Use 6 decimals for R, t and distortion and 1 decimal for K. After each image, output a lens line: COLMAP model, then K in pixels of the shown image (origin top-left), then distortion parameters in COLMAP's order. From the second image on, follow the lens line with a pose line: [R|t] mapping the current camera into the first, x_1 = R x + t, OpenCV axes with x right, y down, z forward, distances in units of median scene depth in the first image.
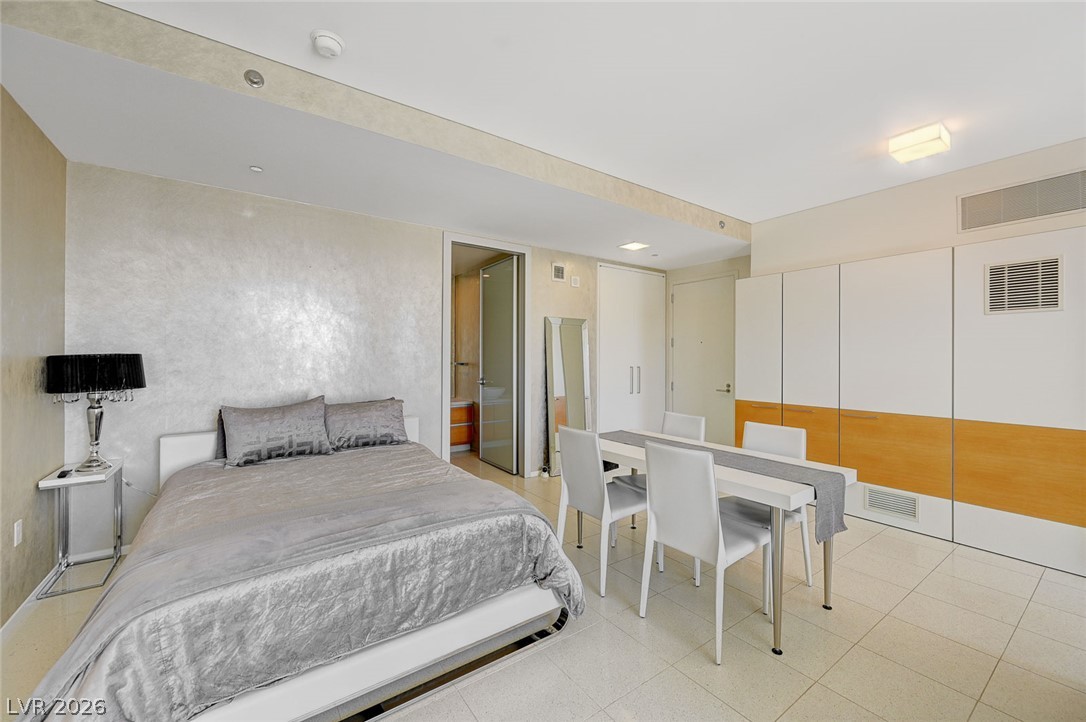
lens RADIAL K [[430.0, 0, 545.3], [0, 430.0, 357.0], [0, 0, 1]] dist [-0.000506, 0.000473]
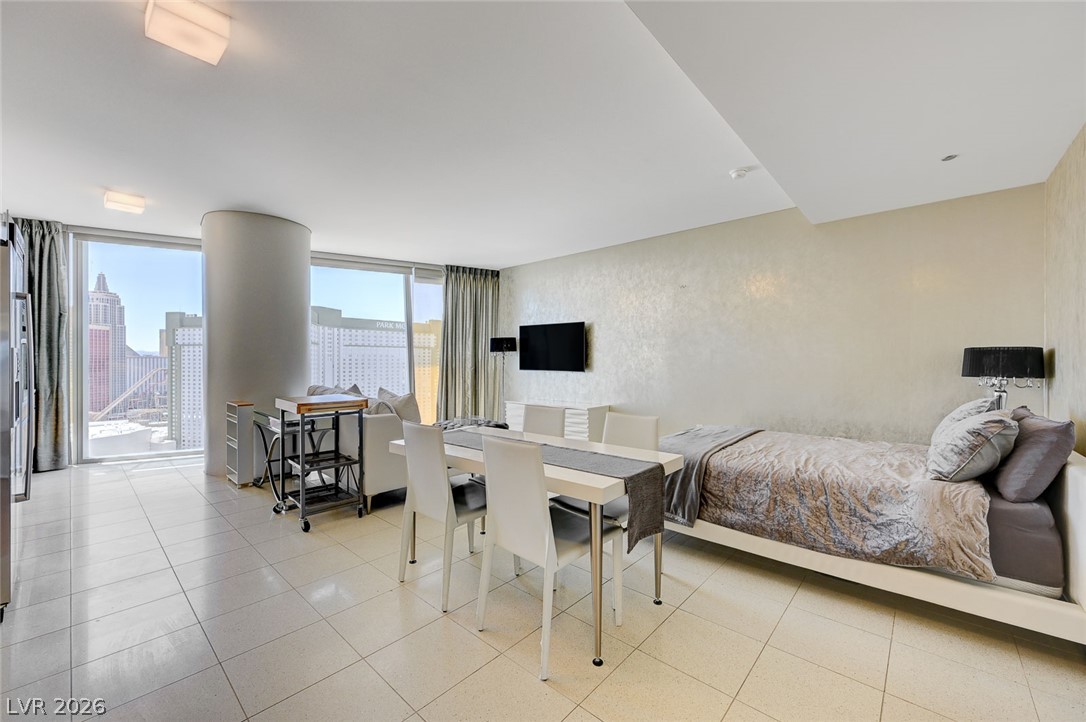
lens RADIAL K [[430.0, 0, 545.6], [0, 430.0, 360.3], [0, 0, 1]] dist [-0.000506, 0.000473]
pose [[-0.976172, -0.003841, -0.216964, 0.430234], [-0.003127, 0.999989, -0.003632, 0.033980], [0.216975, -0.002868, -0.976173, 1.652478]]
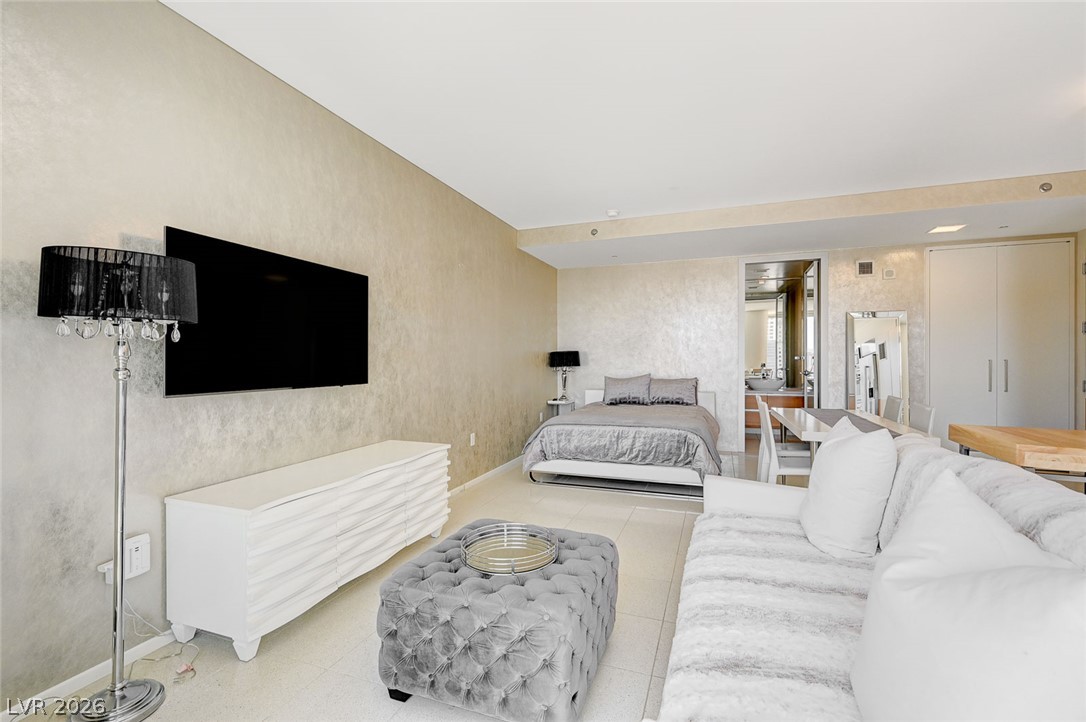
lens RADIAL K [[469.7, 0, 543.5], [0, 469.7, 360.5], [0, 0, 1]] dist [0.001312, 0.000501]
pose [[0.560199, 0.000144, -0.828358, 0.887035], [0.005015, 0.999981, 0.003566, 0.029553], [0.828343, -0.006152, 0.560188, -0.463366]]
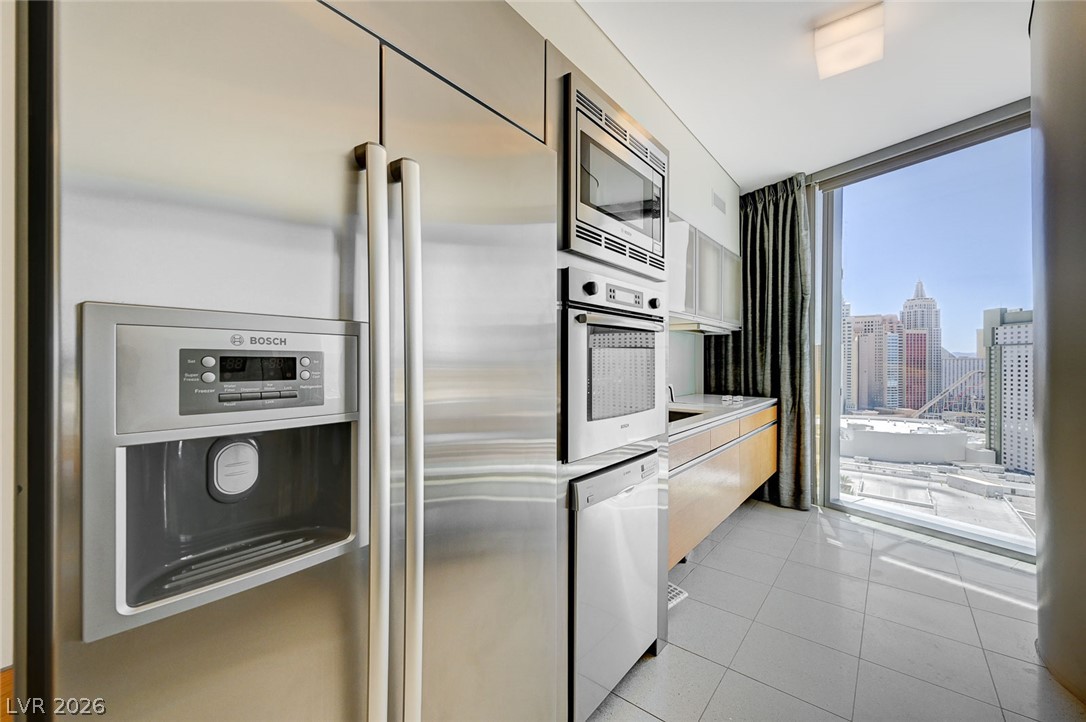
lens RADIAL K [[430.0, 0, 544.2], [0, 430.0, 362.5], [0, 0, 1]] dist [-0.000506, 0.000473]
pose [[-0.266226, -0.005493, 0.963895, 0.898246], [-0.004477, 0.999980, 0.004462, 0.035330], [-0.963900, -0.003128, -0.266245, 0.698604]]
